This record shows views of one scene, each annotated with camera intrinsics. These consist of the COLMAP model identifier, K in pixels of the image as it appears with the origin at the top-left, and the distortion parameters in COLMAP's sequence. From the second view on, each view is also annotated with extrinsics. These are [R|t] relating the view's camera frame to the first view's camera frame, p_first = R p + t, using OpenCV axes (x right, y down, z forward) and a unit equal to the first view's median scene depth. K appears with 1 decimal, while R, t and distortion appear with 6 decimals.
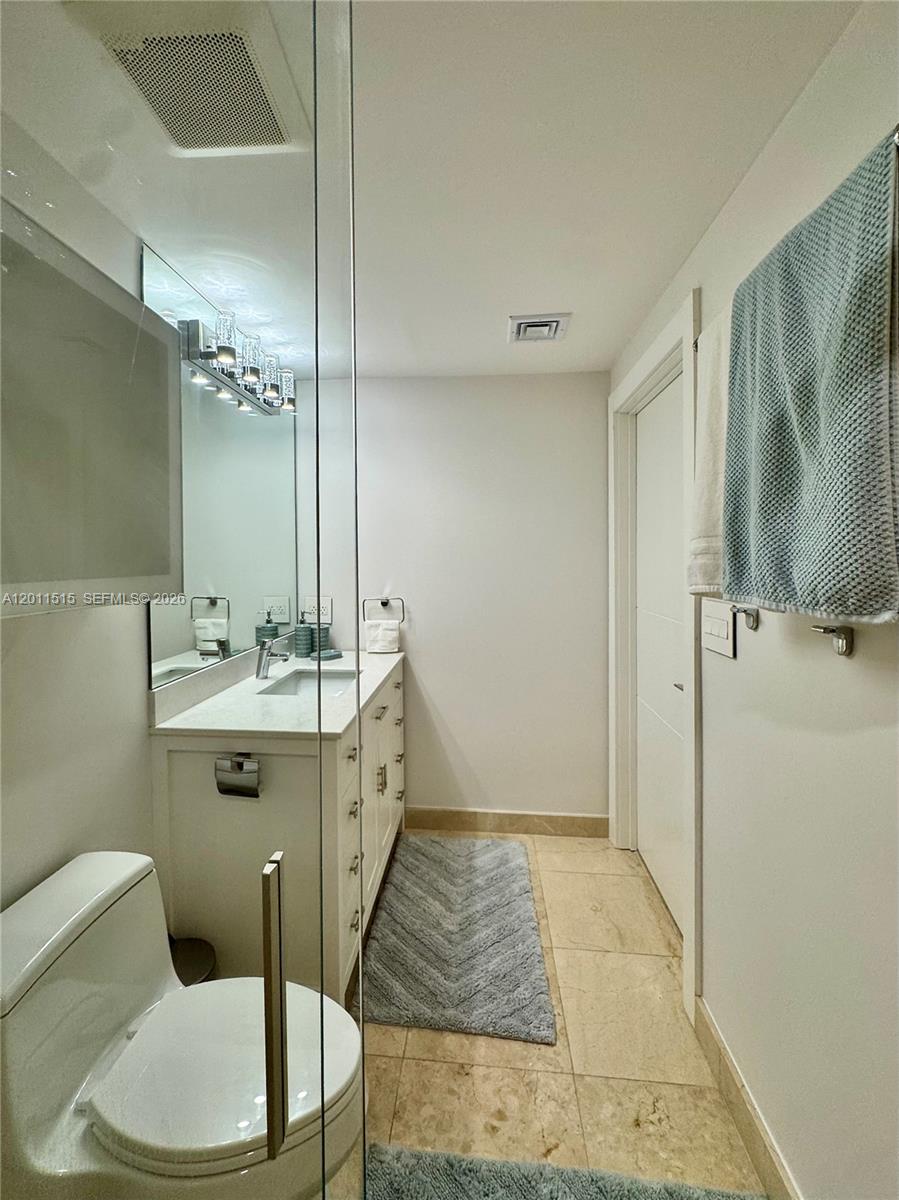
lens RADIAL K [[485.0, 0, 439.9], [0, 485.0, 589.1], [0, 0, 1]] dist [-0.010255, 0.001148]
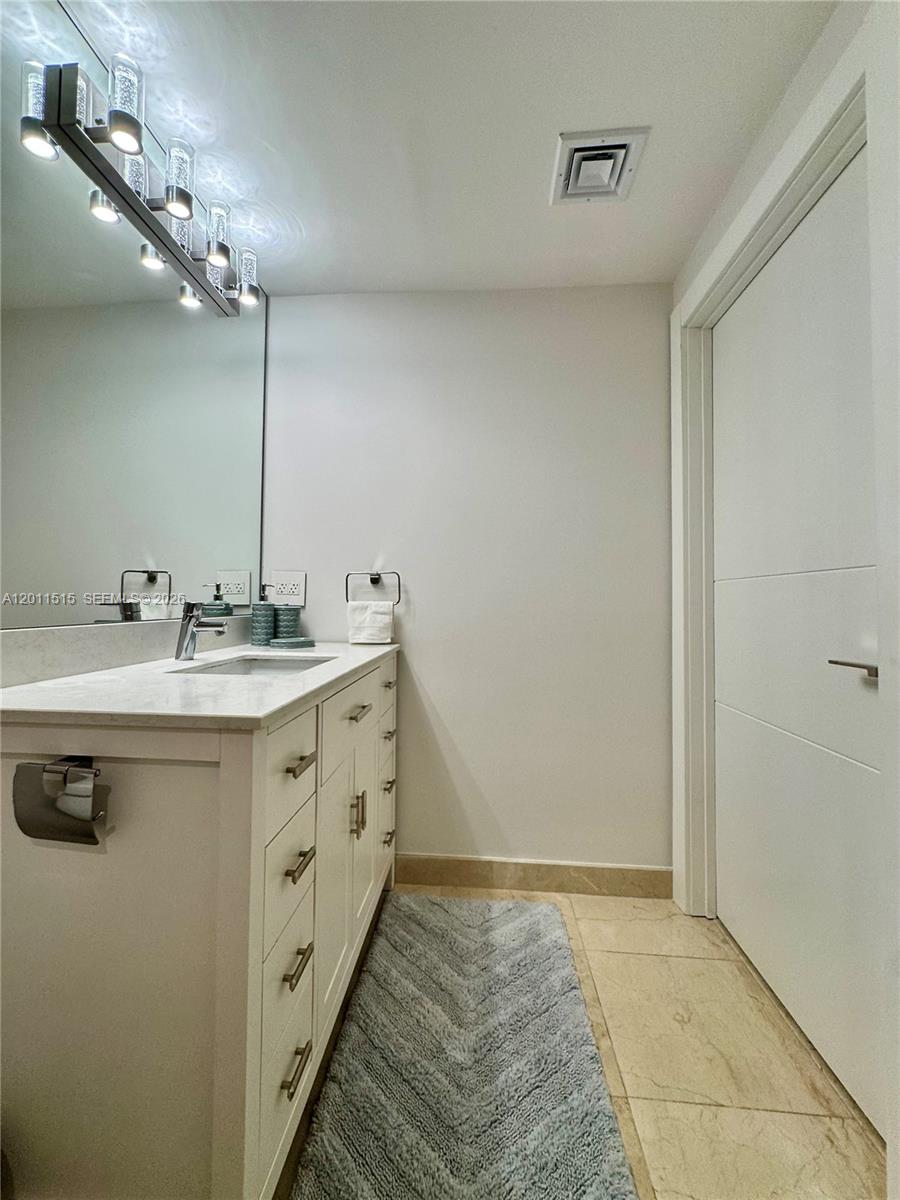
lens RADIAL K [[485.0, 0, 454.2], [0, 485.0, 601.3], [0, 0, 1]] dist [-0.010255, 0.001148]
pose [[0.999542, 0.018881, 0.023644, -0.009071], [-0.017758, 0.998744, -0.046854, 0.119458], [-0.024499, 0.046413, 0.998622, 0.294171]]
